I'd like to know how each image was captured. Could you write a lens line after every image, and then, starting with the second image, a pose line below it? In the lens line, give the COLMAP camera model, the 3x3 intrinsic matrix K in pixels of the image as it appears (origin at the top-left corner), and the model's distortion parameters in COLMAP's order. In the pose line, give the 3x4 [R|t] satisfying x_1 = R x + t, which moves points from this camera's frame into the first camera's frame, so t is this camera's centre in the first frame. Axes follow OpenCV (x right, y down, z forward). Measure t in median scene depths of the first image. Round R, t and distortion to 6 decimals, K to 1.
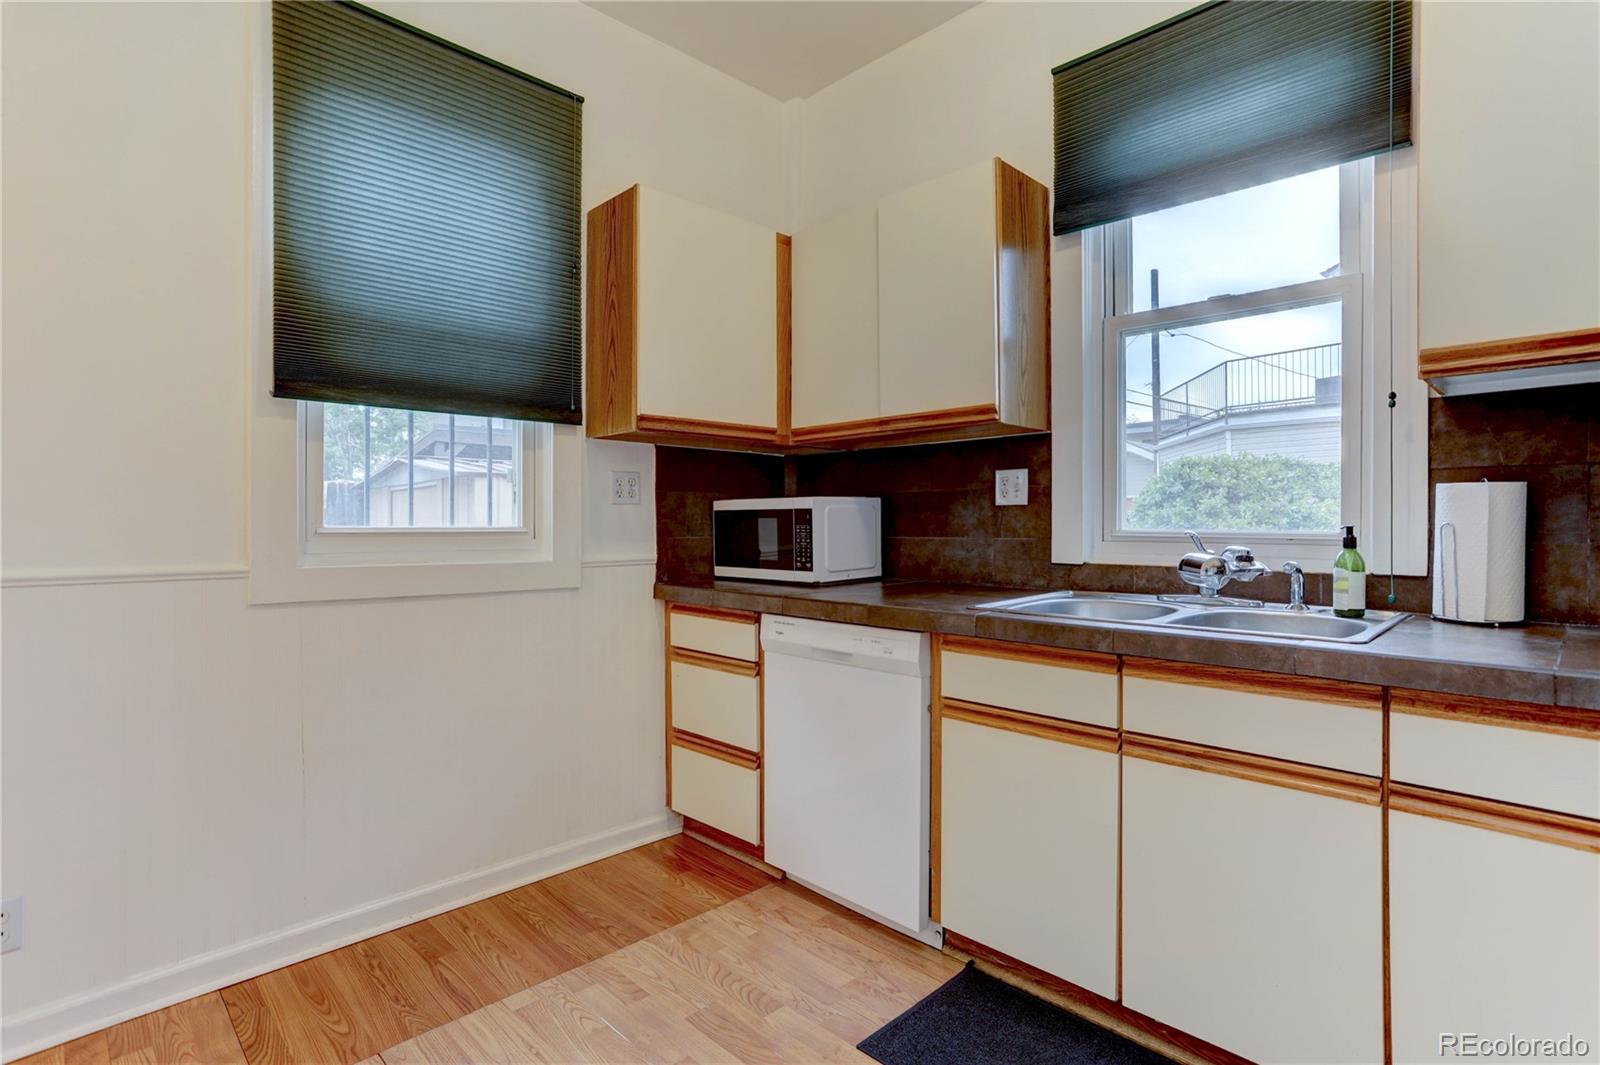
lens RADIAL K [[817.2, 0, 808.9], [0, 817.2, 528.6], [0, 0, 1]] dist [-0.046046, 0.037649]
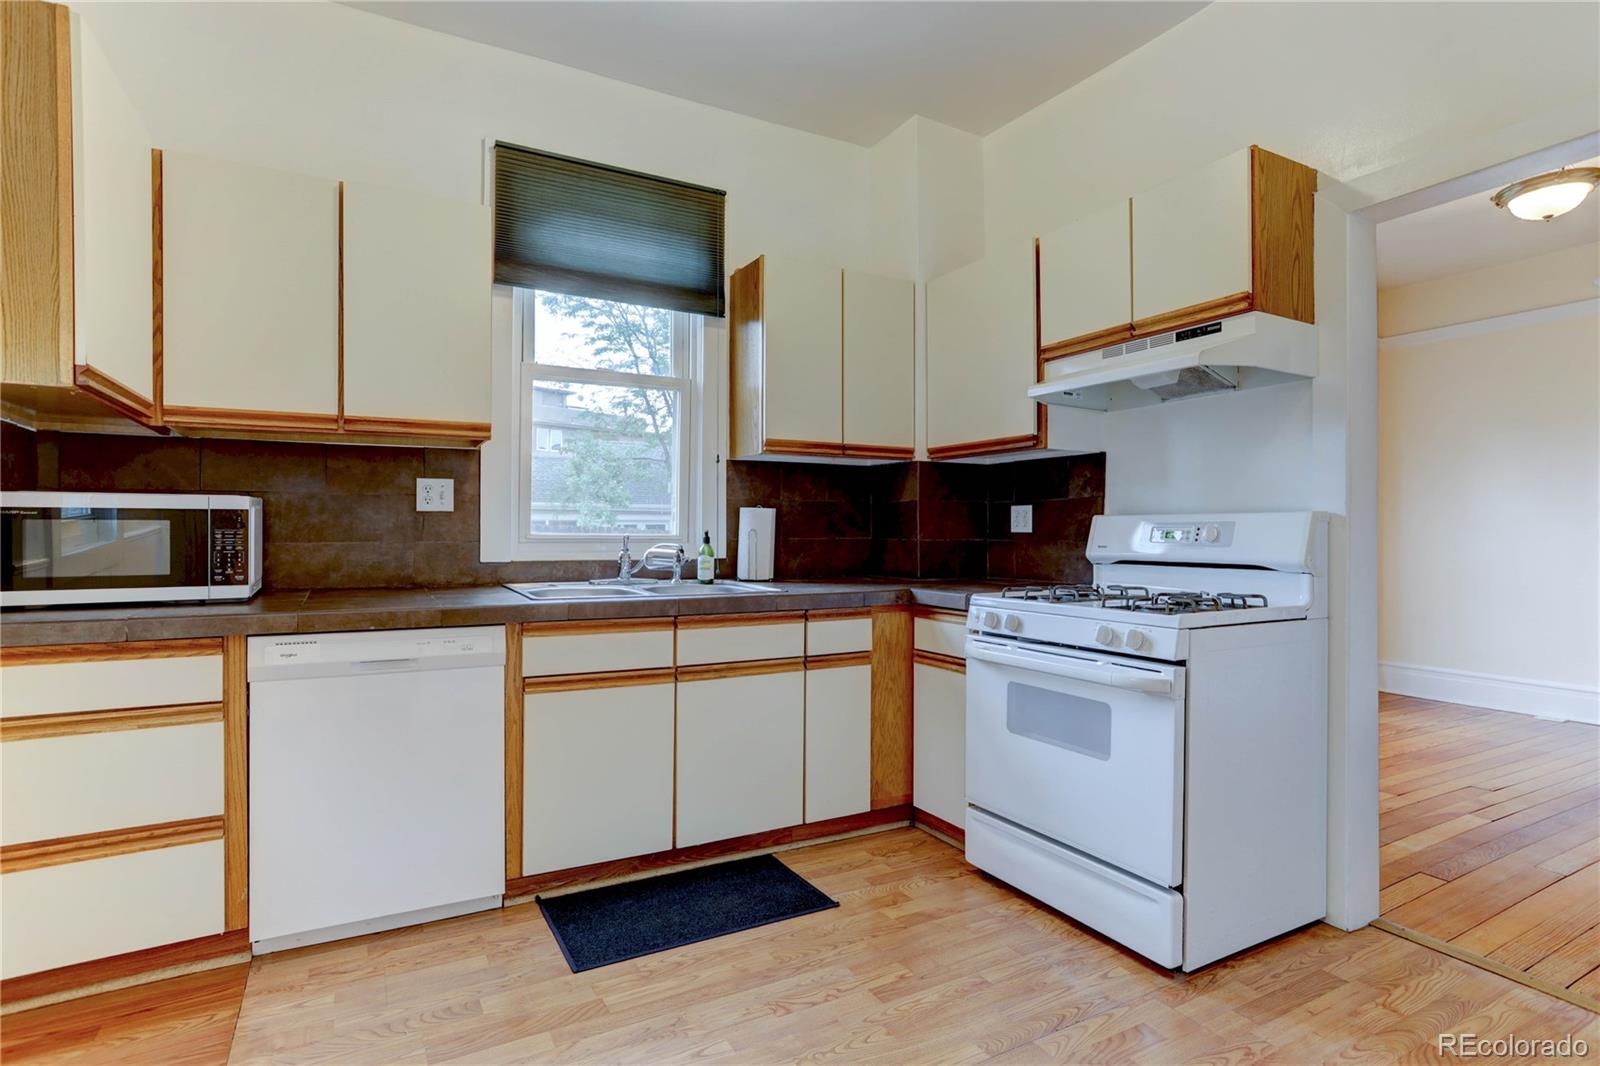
lens RADIAL K [[817.2, 0, 808.9], [0, 817.2, 529.1], [0, 0, 1]] dist [-0.046046, 0.037649]
pose [[0.264143, 0.002972, 0.964479, -0.681640], [0.002987, 0.999988, -0.003900, 0.000889], [-0.964479, 0.003911, 0.264131, 0.244306]]
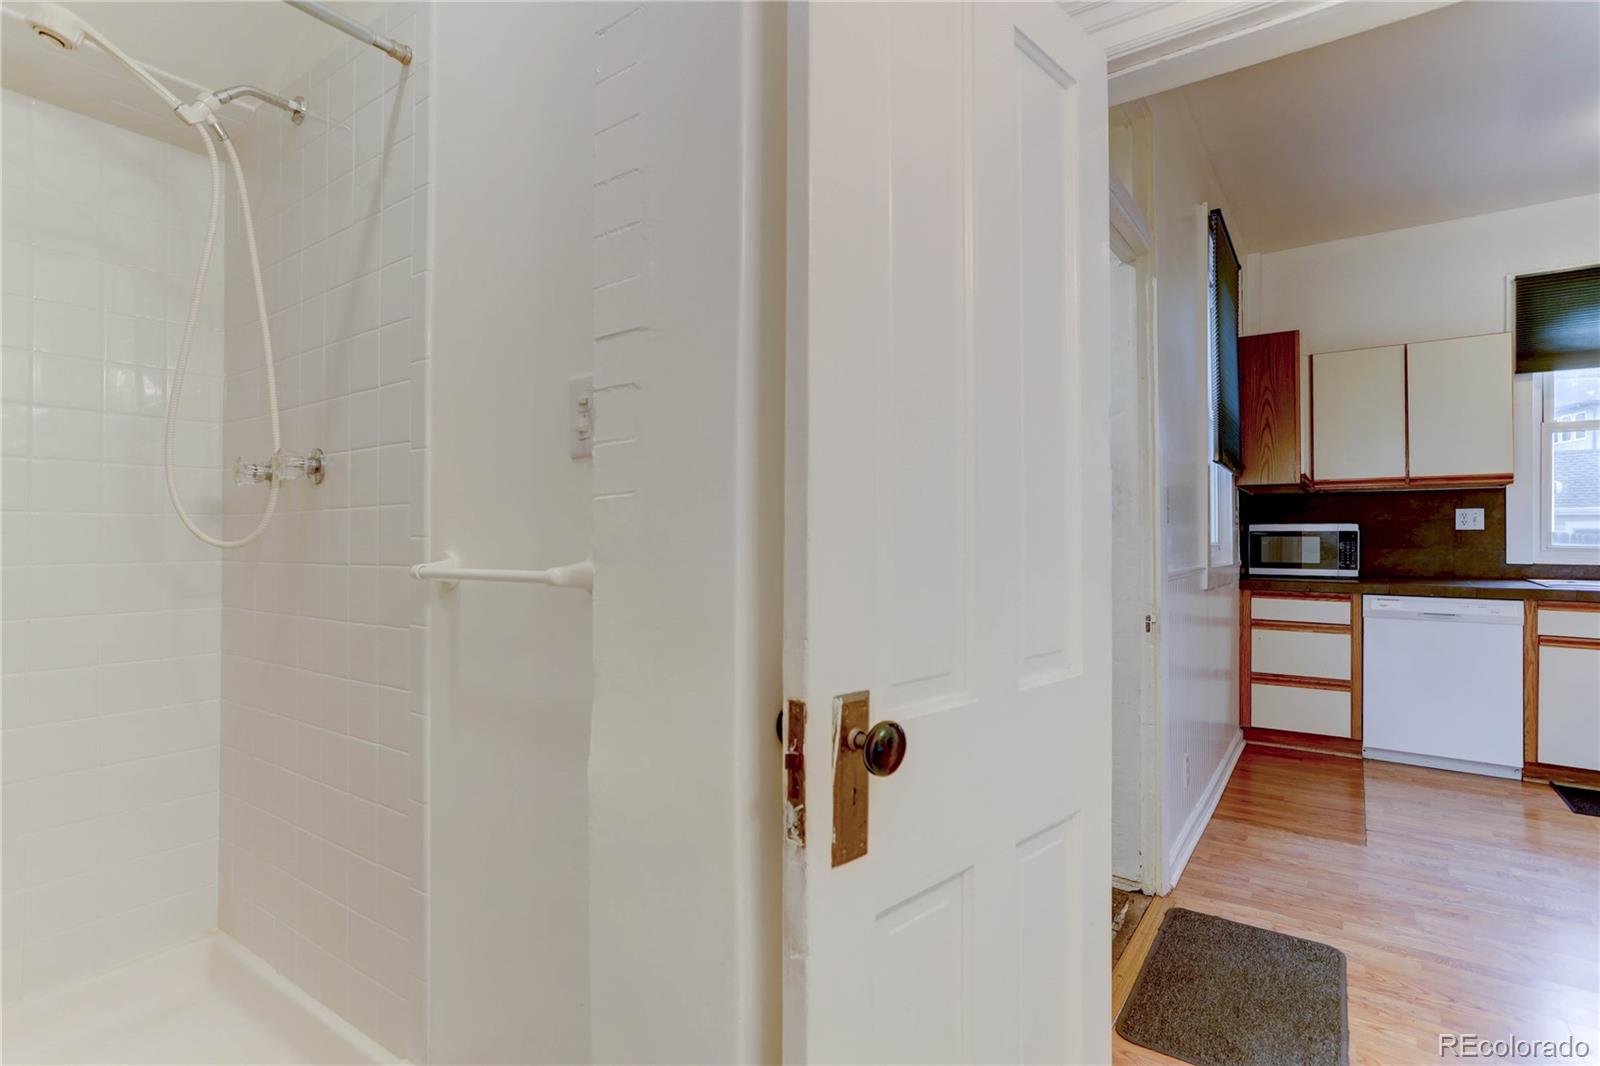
lens RADIAL K [[799.6, 0, 800.0], [0, 799.6, 533.0], [0, 0, 1]] dist [-0.045561, 0.023082]
pose [[0.984504, 0.004387, 0.175305, -1.445507], [-0.002632, 0.999944, -0.010246, -0.001374], [-0.175340, 0.009625, 0.984461, -0.361961]]
